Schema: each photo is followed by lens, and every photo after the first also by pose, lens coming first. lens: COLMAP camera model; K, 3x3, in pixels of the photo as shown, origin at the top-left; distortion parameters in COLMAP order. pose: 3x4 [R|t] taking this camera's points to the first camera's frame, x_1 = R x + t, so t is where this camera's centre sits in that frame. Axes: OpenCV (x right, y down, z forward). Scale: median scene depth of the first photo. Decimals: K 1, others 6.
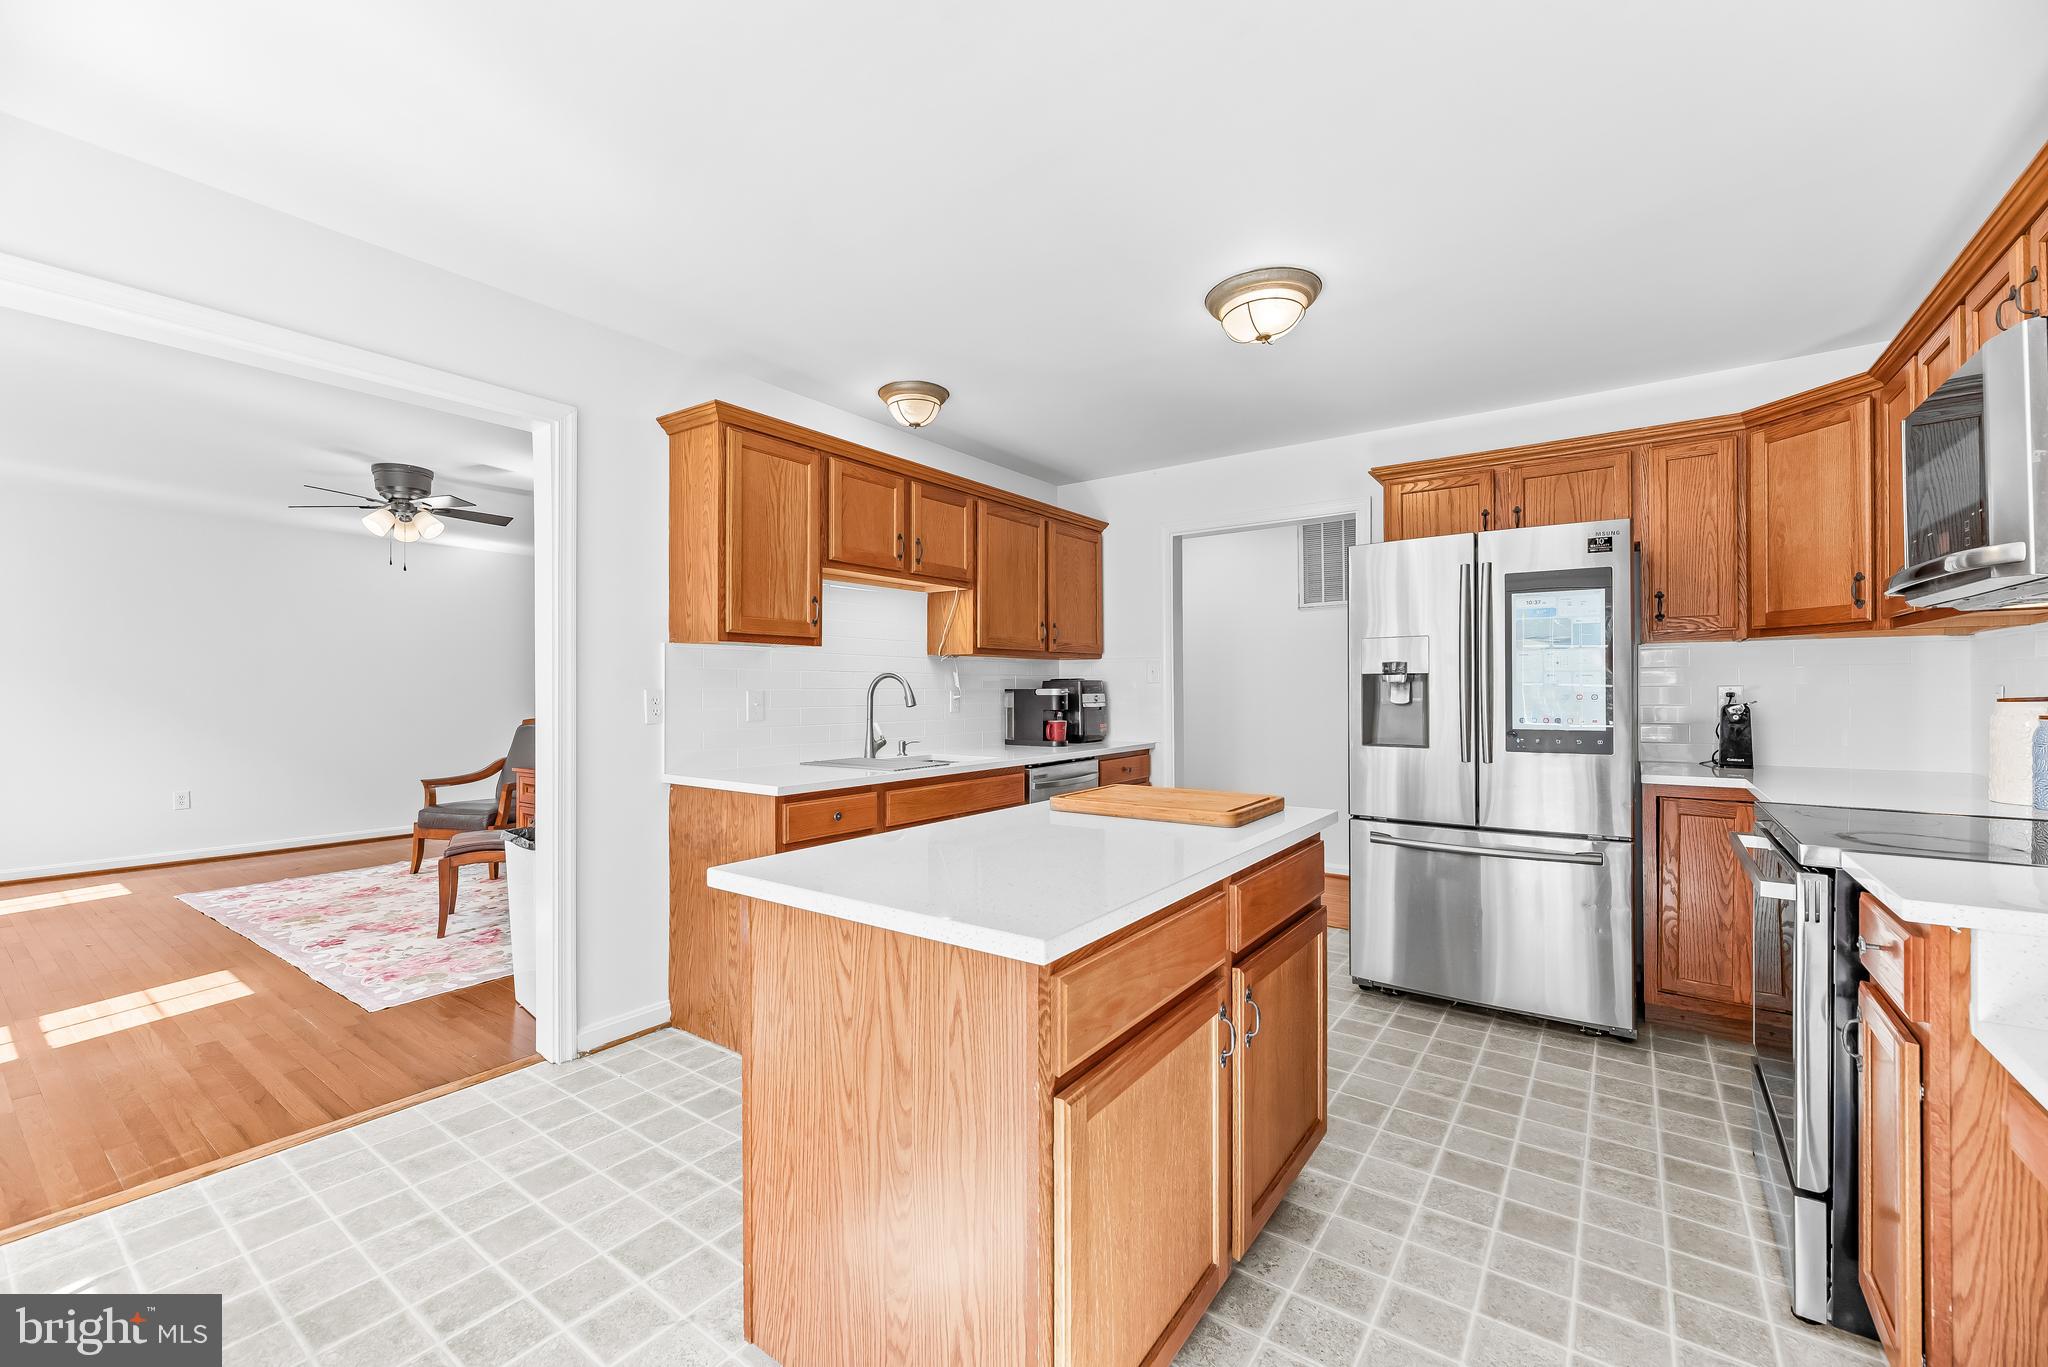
lens RADIAL K [[827.6, 0, 1015.1], [0, 827.6, 691.0], [0, 0, 1]] dist [0.000263, -0.000524]
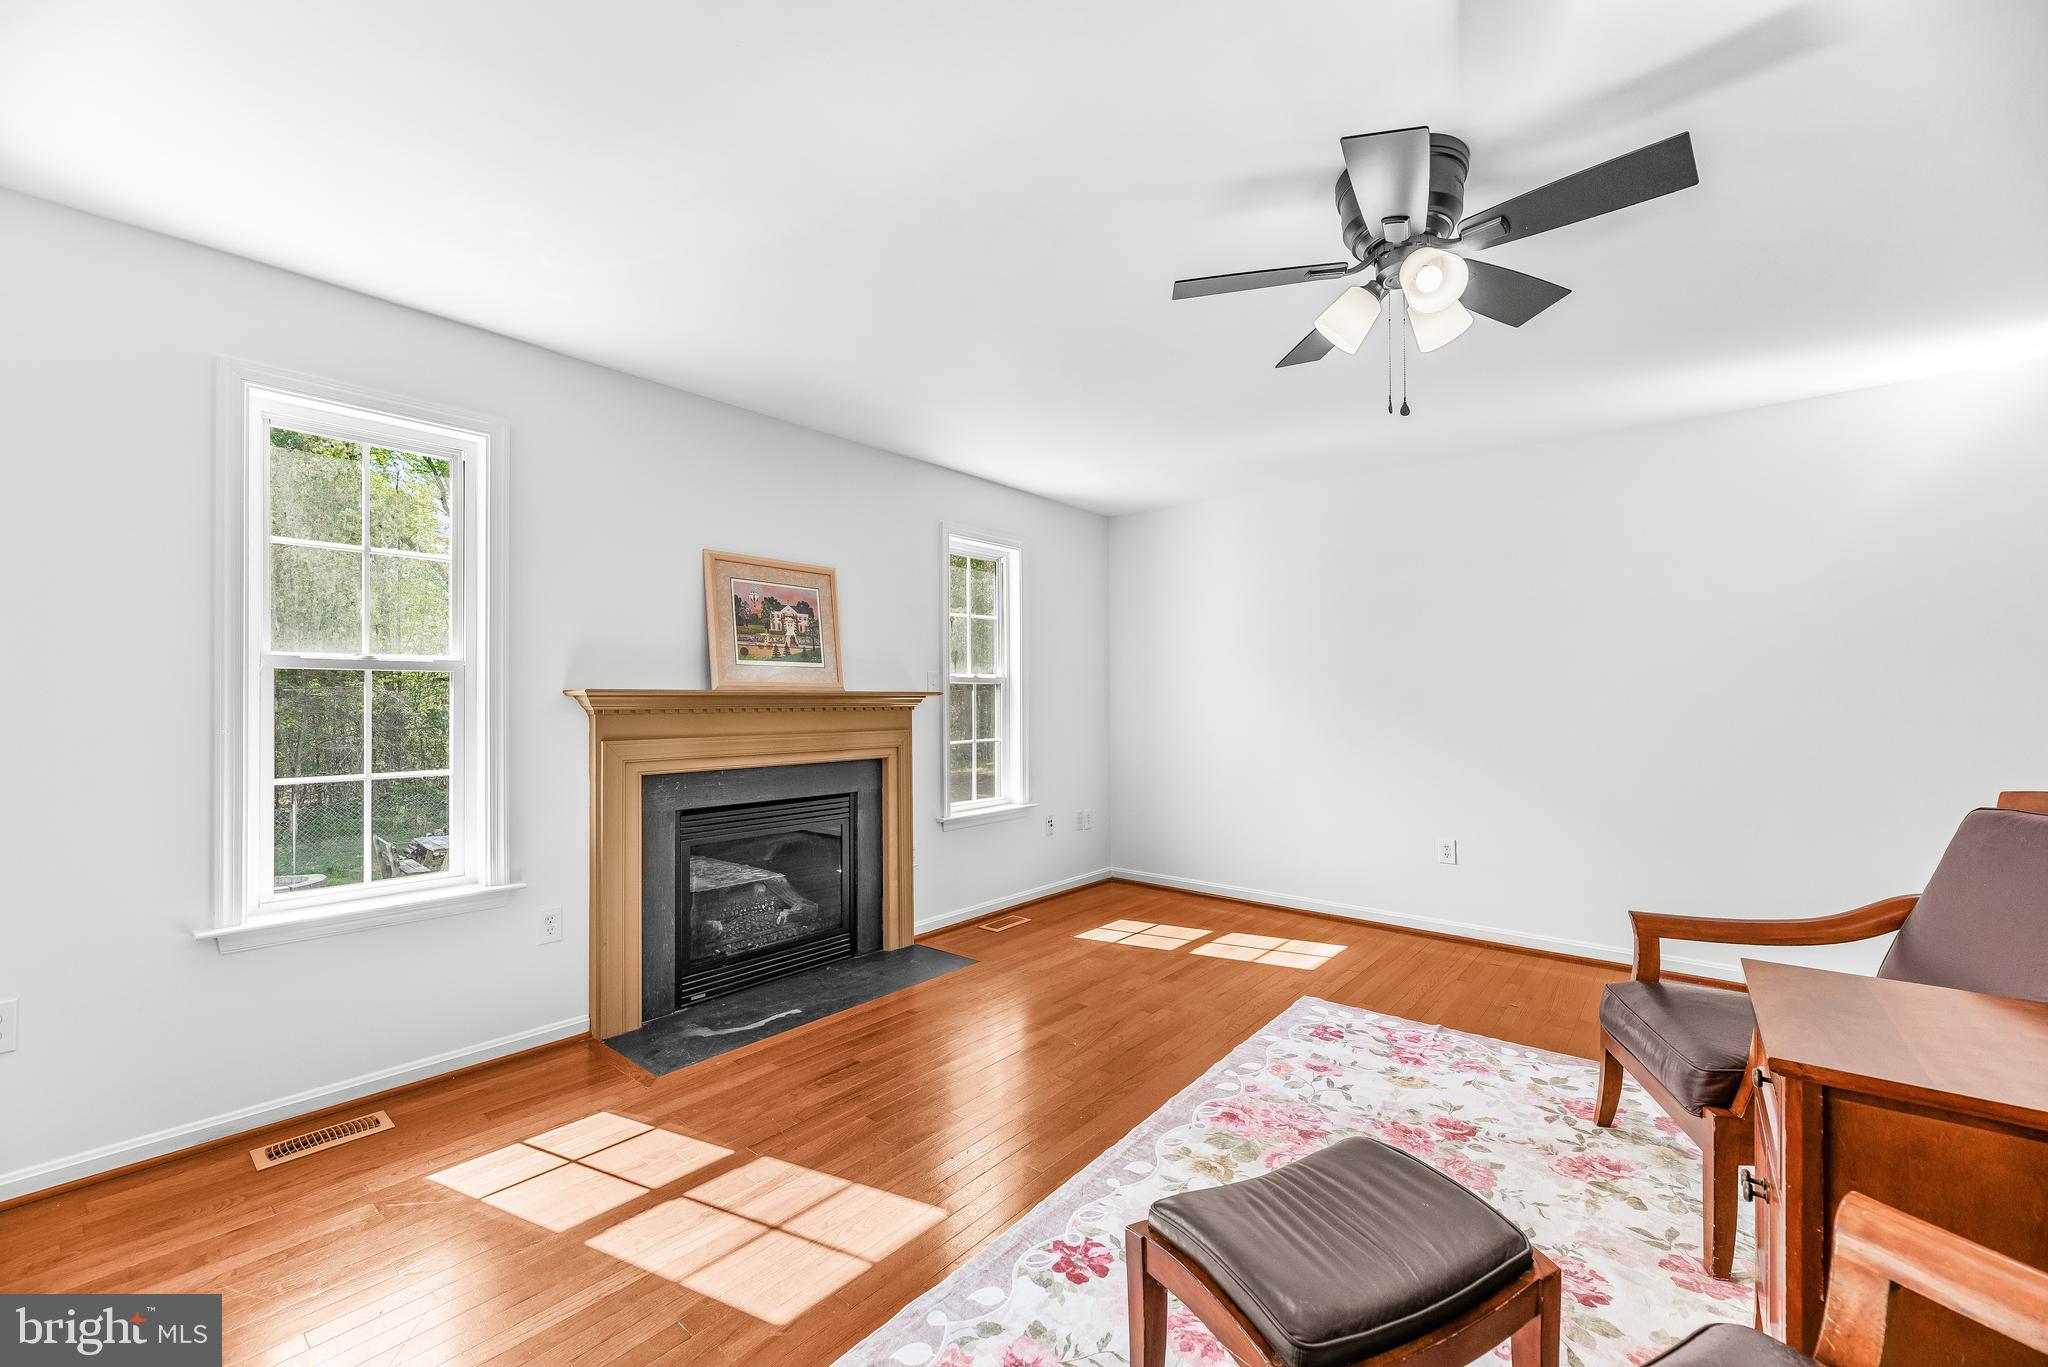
lens RADIAL K [[822.6, 0, 1010.5], [0, 822.6, 697.3], [0, 0, 1]] dist [0.000376, -0.000165]
pose [[-0.075104, -0.001302, -0.997175, -0.499409], [-0.000064, 0.999999, -0.001301, -0.005440], [0.997176, -0.000034, -0.075104, 1.322735]]
